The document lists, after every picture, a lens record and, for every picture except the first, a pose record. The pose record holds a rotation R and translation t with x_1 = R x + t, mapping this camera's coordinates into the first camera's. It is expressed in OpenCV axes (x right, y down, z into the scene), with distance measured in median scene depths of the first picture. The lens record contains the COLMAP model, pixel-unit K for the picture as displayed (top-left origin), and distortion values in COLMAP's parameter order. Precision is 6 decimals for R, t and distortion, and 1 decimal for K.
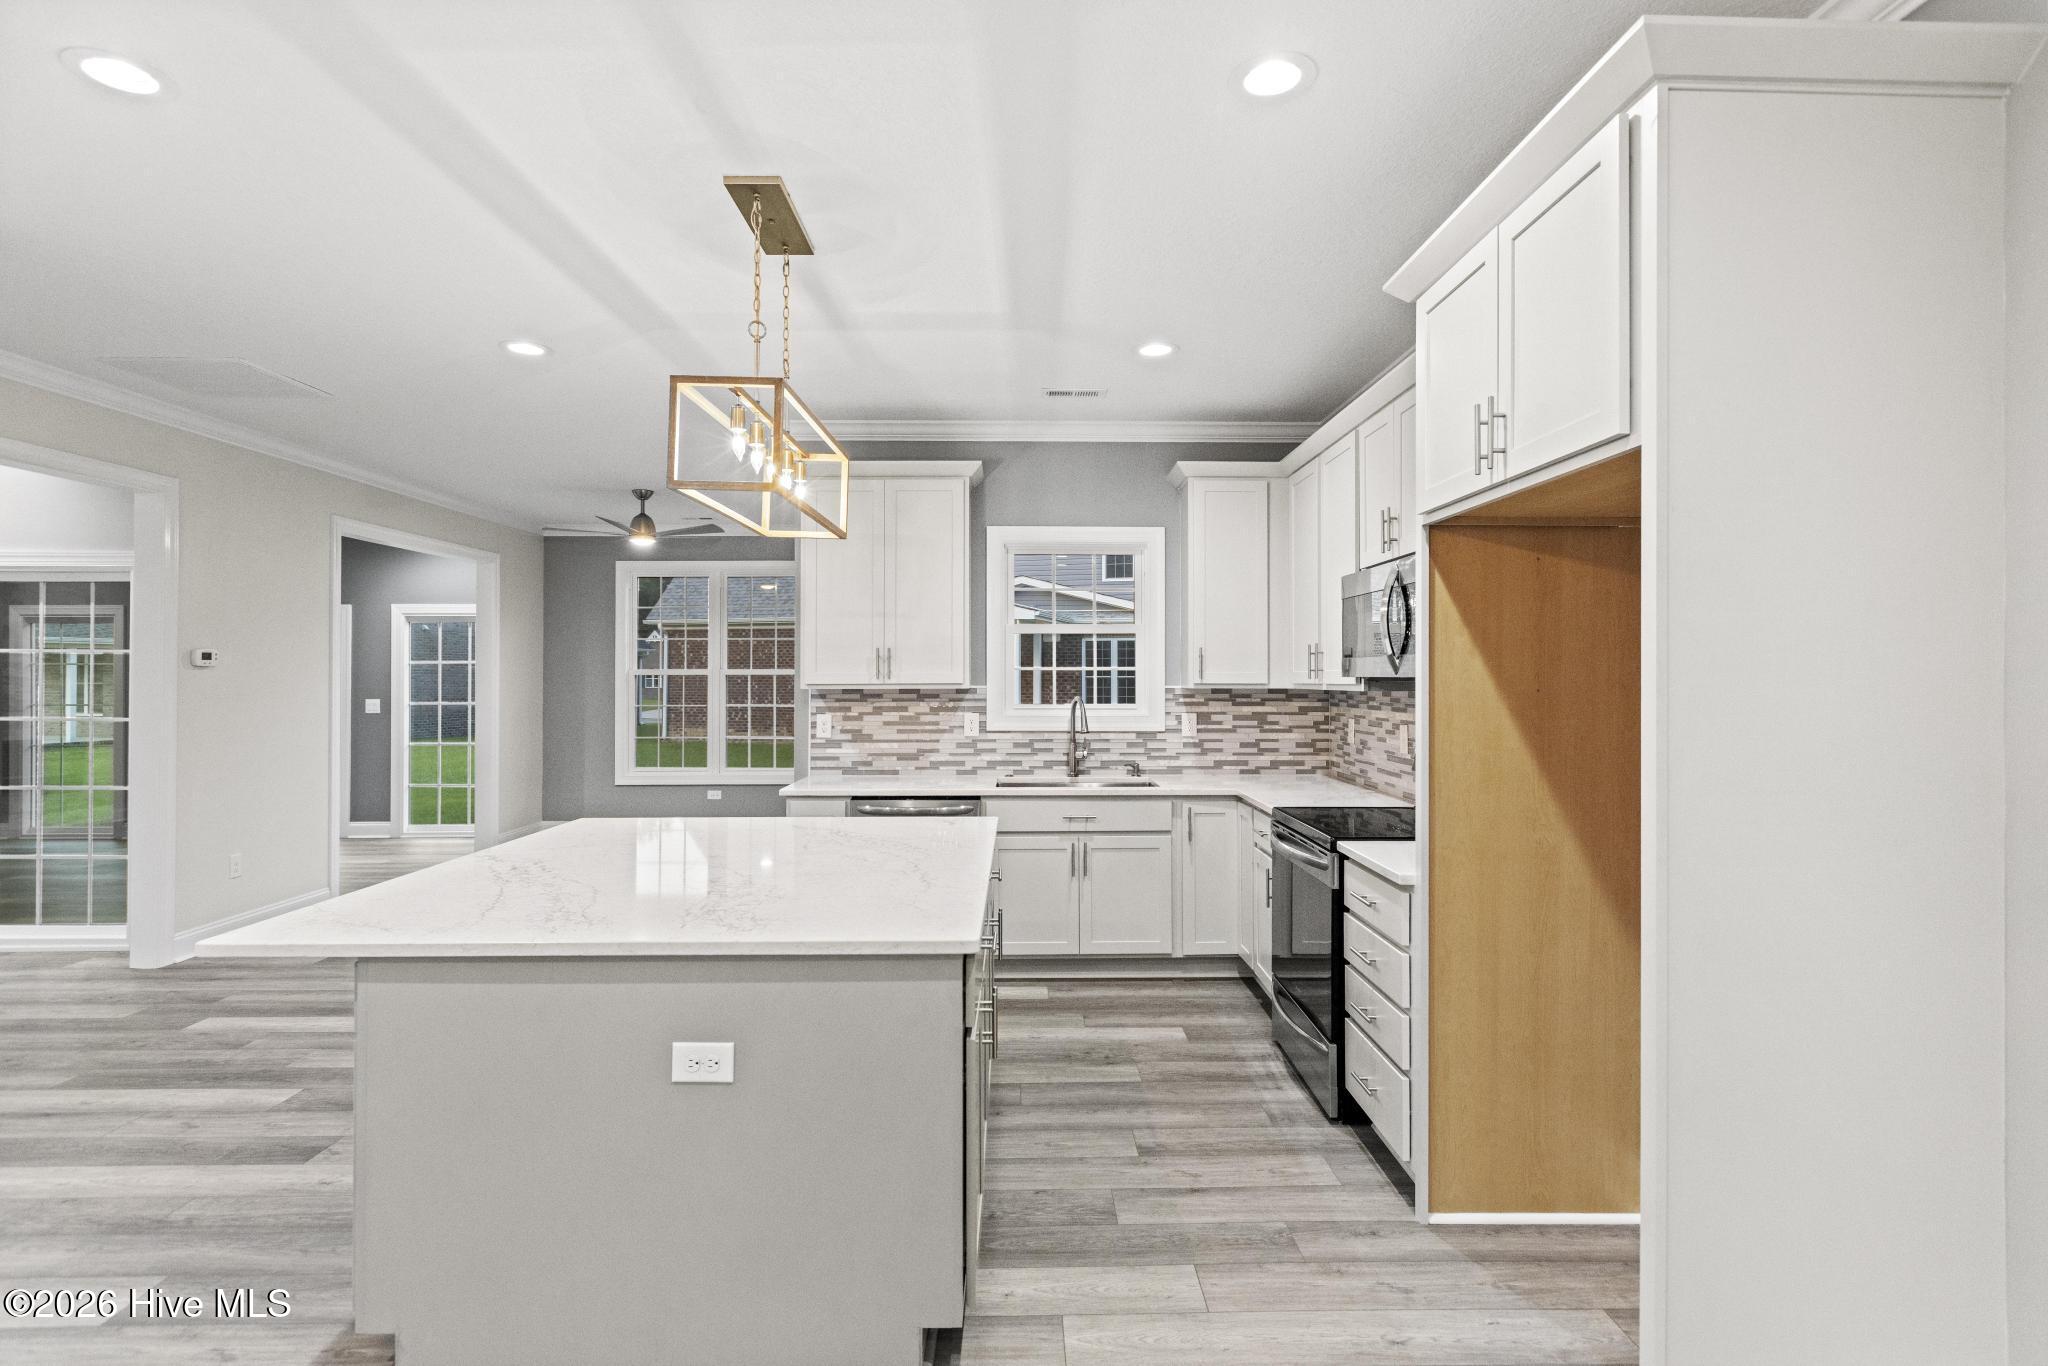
lens RADIAL K [[1000.5, 0, 1027.5], [0, 1000.5, 663.1], [0, 0, 1]] dist [0.003108, -0.001212]
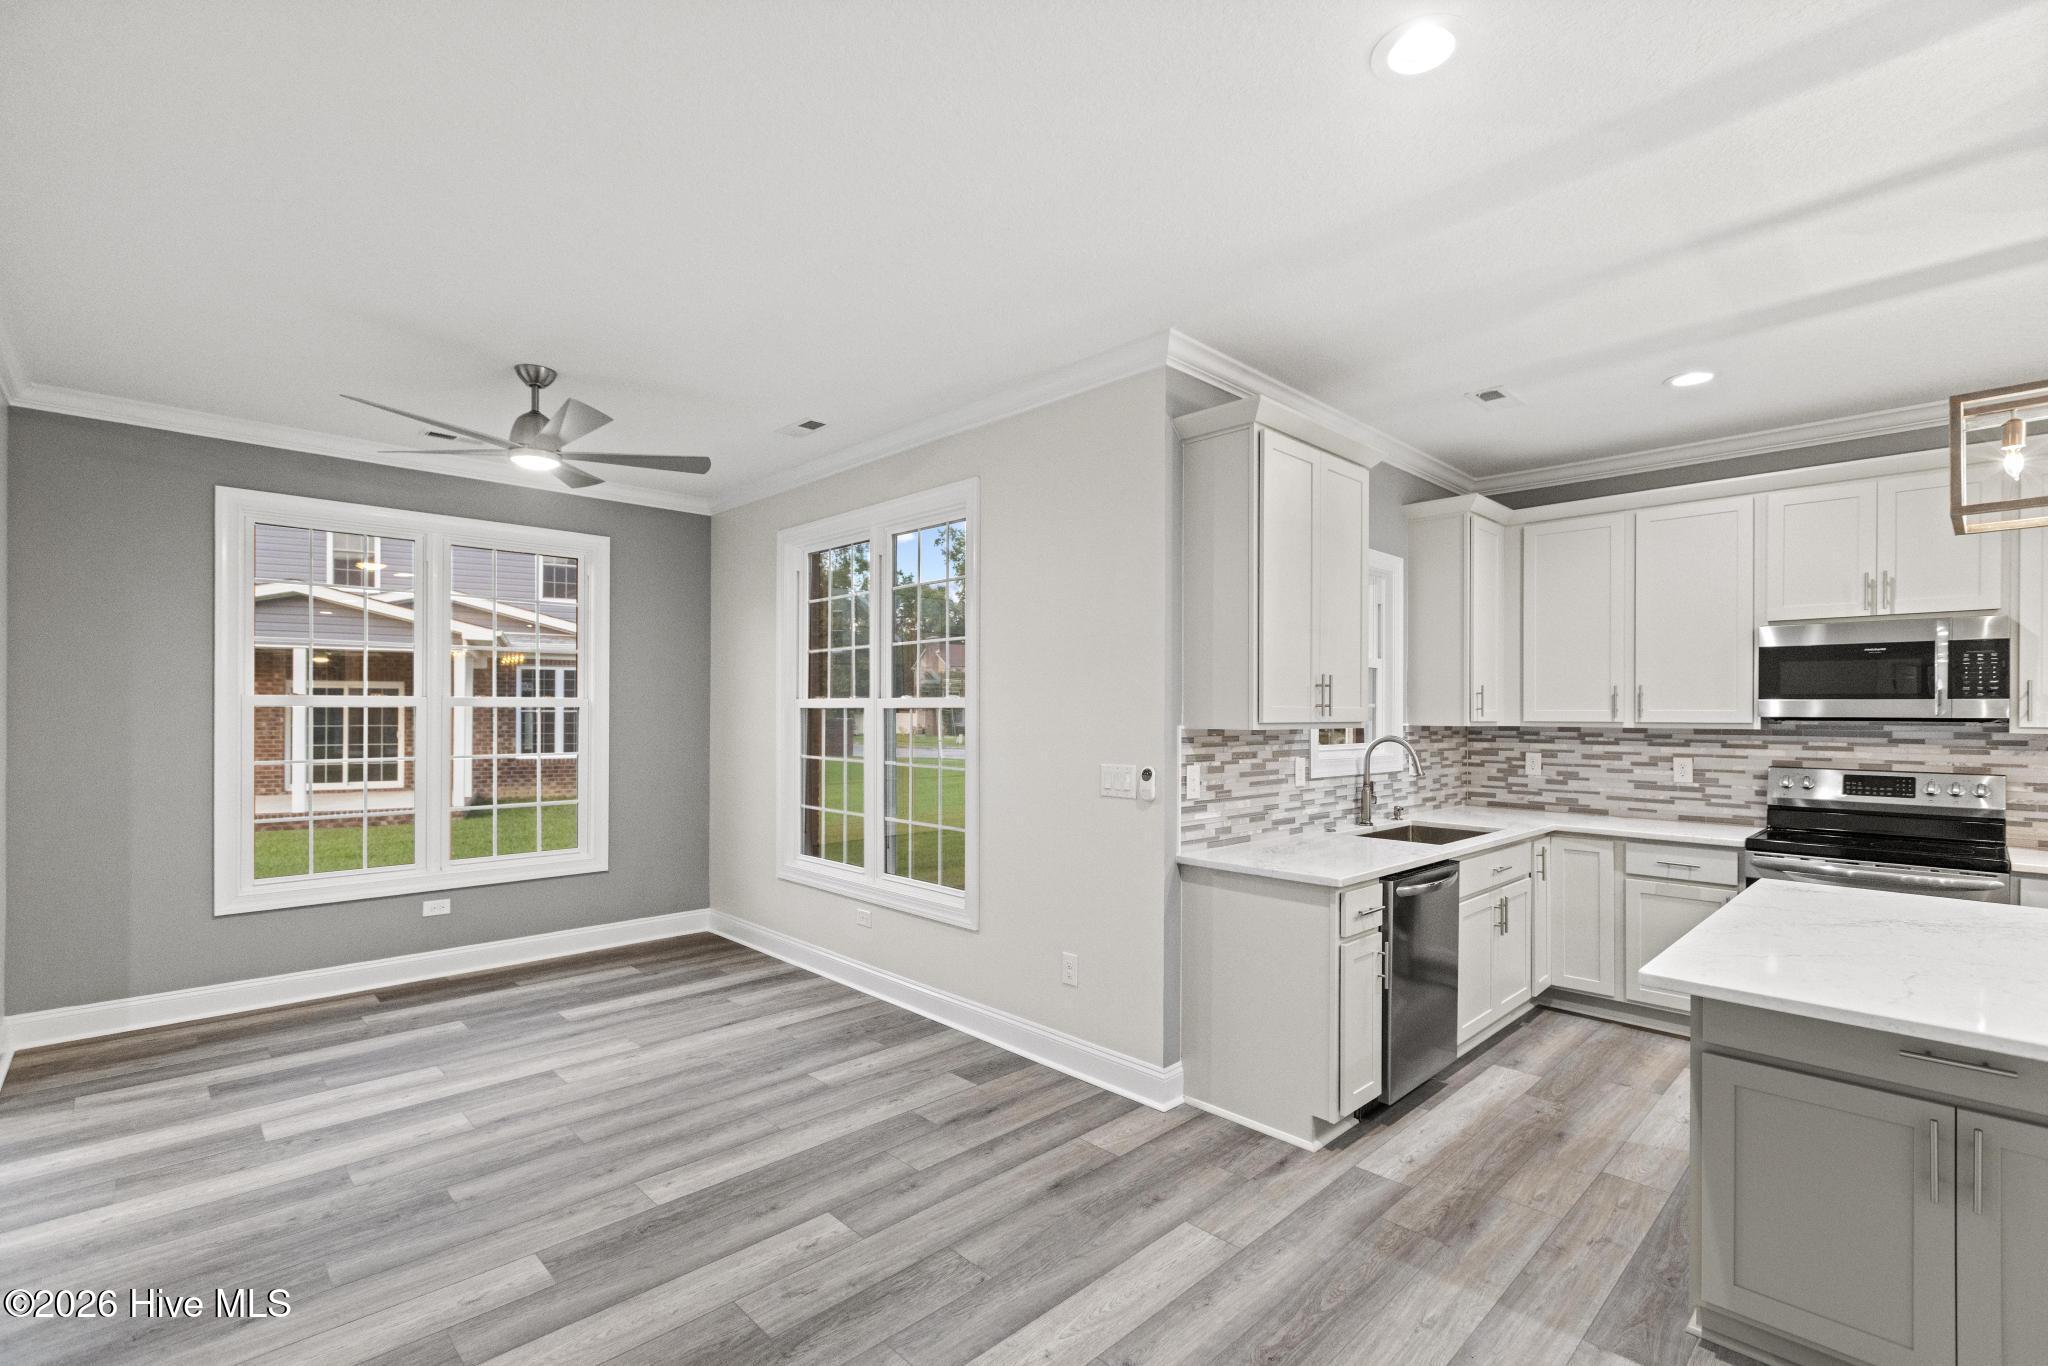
lens RADIAL K [[927.5, 0, 1028.1], [0, 927.5, 707.2], [0, 0, 1]] dist [-0.001327, 0.001937]
pose [[0.726796, 0.009757, 0.686784, -0.737941], [-0.014721, 0.999891, 0.001373, 0.011104], [-0.686695, -0.011108, 0.726860, 0.604702]]
